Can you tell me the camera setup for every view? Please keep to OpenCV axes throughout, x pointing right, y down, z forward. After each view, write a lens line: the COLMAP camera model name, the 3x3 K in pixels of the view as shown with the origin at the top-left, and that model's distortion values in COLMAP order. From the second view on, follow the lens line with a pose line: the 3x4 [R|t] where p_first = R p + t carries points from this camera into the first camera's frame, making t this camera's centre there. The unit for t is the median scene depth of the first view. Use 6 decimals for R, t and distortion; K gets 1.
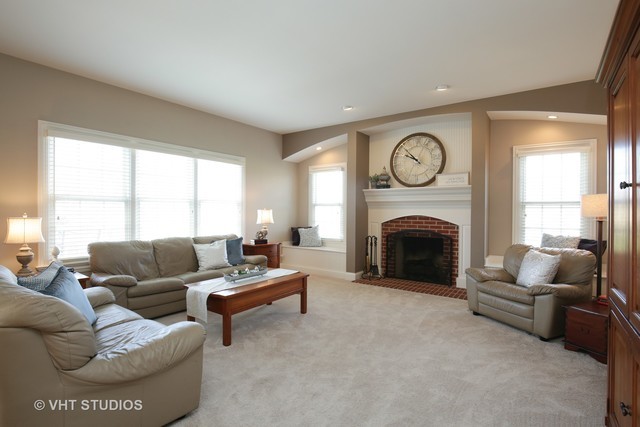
lens RADIAL K [[300.6, 0, 317.3], [0, 300.6, 215.8], [0, 0, 1]] dist [0.002614, 0.000197]
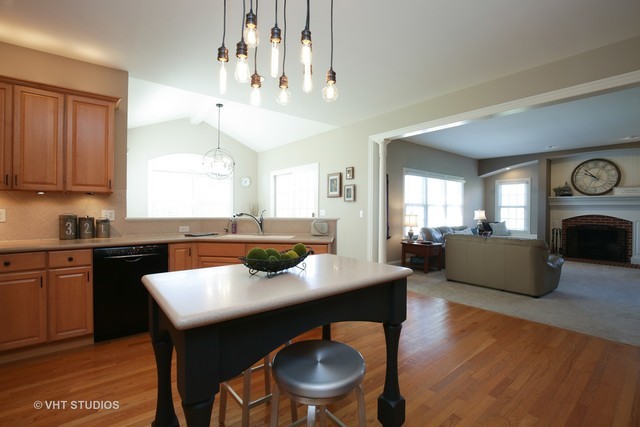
lens RADIAL K [[294.0, 0, 317.6], [0, 294.0, 209.3], [0, 0, 1]] dist [-0.004674, -0.000338]
pose [[0.976686, 0.002786, -0.214653, -0.671671], [-0.005497, 0.999912, -0.012036, -0.003164], [0.214600, 0.012936, 0.976616, -0.673571]]
